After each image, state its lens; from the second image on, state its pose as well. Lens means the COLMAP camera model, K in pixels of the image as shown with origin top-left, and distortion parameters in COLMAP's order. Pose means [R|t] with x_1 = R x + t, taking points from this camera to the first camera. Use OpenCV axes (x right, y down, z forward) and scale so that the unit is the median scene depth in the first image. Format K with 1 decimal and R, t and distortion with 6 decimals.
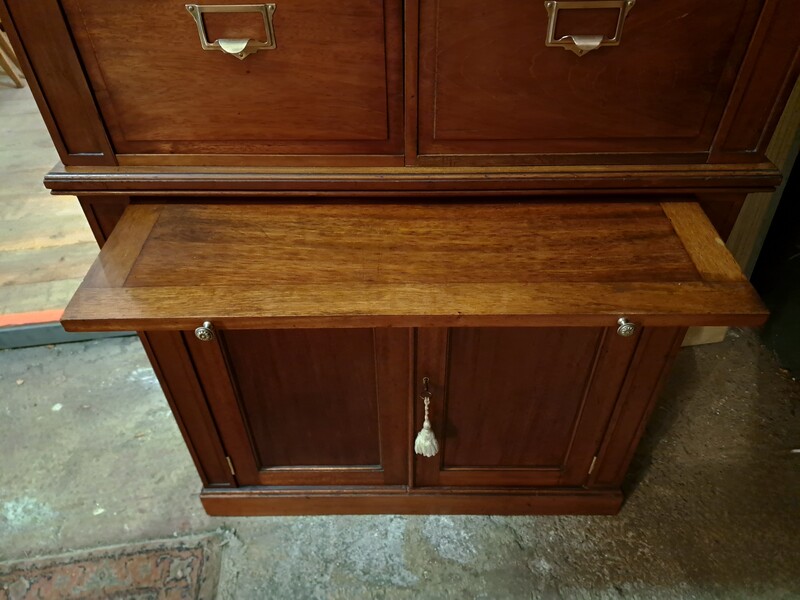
lens RADIAL K [[555.0, 0, 400.9], [0, 555.0, 302.0], [0, 0, 1]] dist [-0.005851, -0.006154]
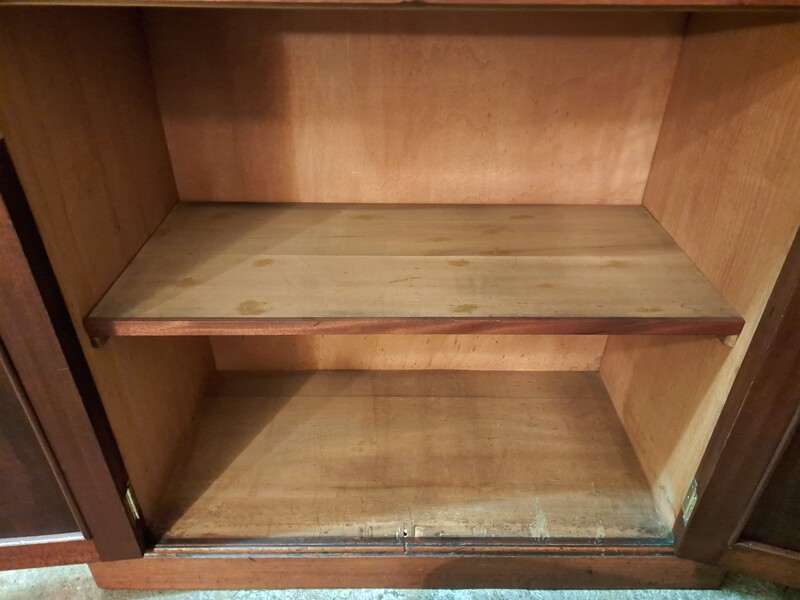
lens RADIAL K [[555.0, 0, 397.4], [0, 555.0, 296.3], [0, 0, 1]] dist [-0.005851, -0.006154]
pose [[0.999817, 0.008892, 0.016924, -0.011043], [-0.006169, 0.987949, -0.154659, 0.144660], [-0.018096, 0.154527, 0.987823, 0.301177]]
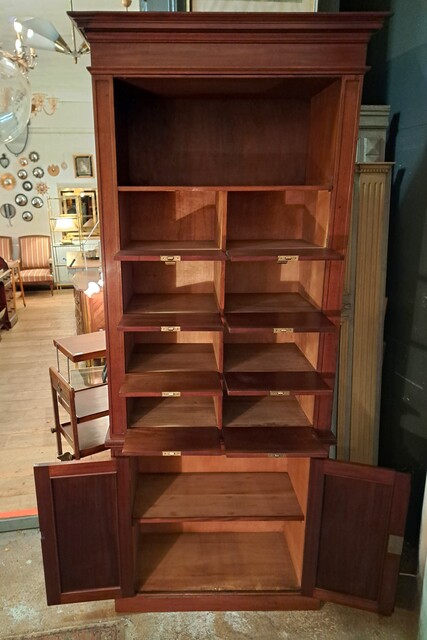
lens RADIAL K [[440.4, 0, 190.1], [0, 440.4, 329.5], [0, 0, 1]] dist [0.028632, -0.000870]
pose [[0.999799, 0.000940, 0.020037, -0.114415], [0.007957, 0.898362, -0.439183, 0.178374], [-0.018414, 0.439254, 0.898174, -0.893892]]
